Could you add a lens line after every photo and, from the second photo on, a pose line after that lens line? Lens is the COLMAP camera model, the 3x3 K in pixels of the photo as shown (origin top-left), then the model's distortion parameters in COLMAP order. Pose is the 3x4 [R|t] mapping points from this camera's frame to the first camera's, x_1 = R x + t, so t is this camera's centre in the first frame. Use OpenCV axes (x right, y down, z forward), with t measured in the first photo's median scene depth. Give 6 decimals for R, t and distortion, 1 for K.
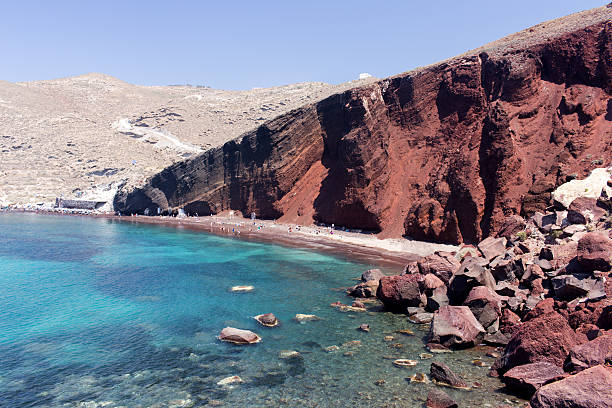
lens RADIAL K [[587.0, 0, 305.3], [0, 587.0, 205.0], [0, 0, 1]] dist [0.007366, 0.009741]
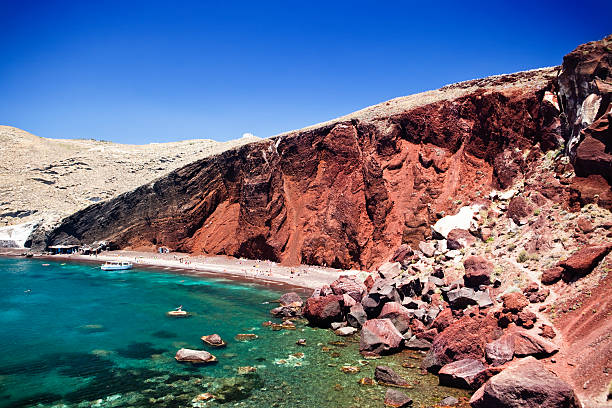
lens RADIAL K [[485.0, 0, 312.1], [0, 485.0, 216.5], [0, 0, 1]] dist [-0.075328, 0.009745]
pose [[0.970420, -0.001064, 0.241421, -0.042103], [0.014037, 0.998547, -0.052024, 0.004988], [-0.241015, 0.053874, 0.969025, 0.026488]]
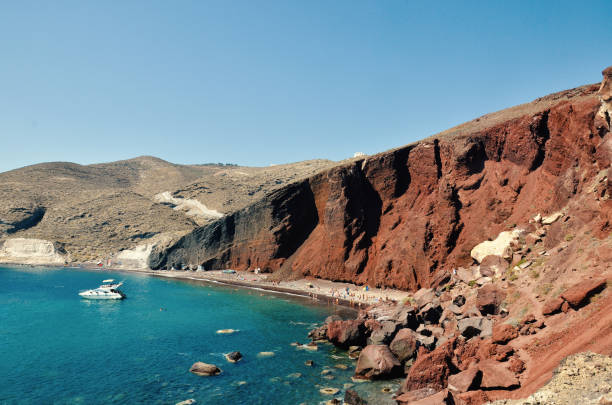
lens RADIAL K [[490.1, 0, 304.0], [0, 490.1, 210.9], [0, 0, 1]] dist [-0.122091, 0.010959]
pose [[0.999462, -0.011846, -0.030583, 0.049022], [0.008719, 0.994905, -0.100439, -0.003443], [0.031617, 0.100118, 0.994473, -0.020580]]
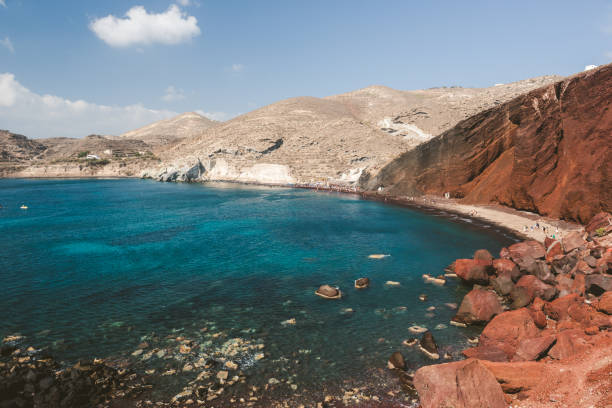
lens RADIAL K [[437.6, 0, 308.9], [0, 437.6, 202.9], [0, 0, 1]] dist [-0.042838, -0.001528]
pose [[0.869166, 0.030315, -0.493590, 0.140686], [-0.000788, 0.998203, 0.059920, -0.025527], [0.494520, -0.051691, 0.867628, 0.008243]]
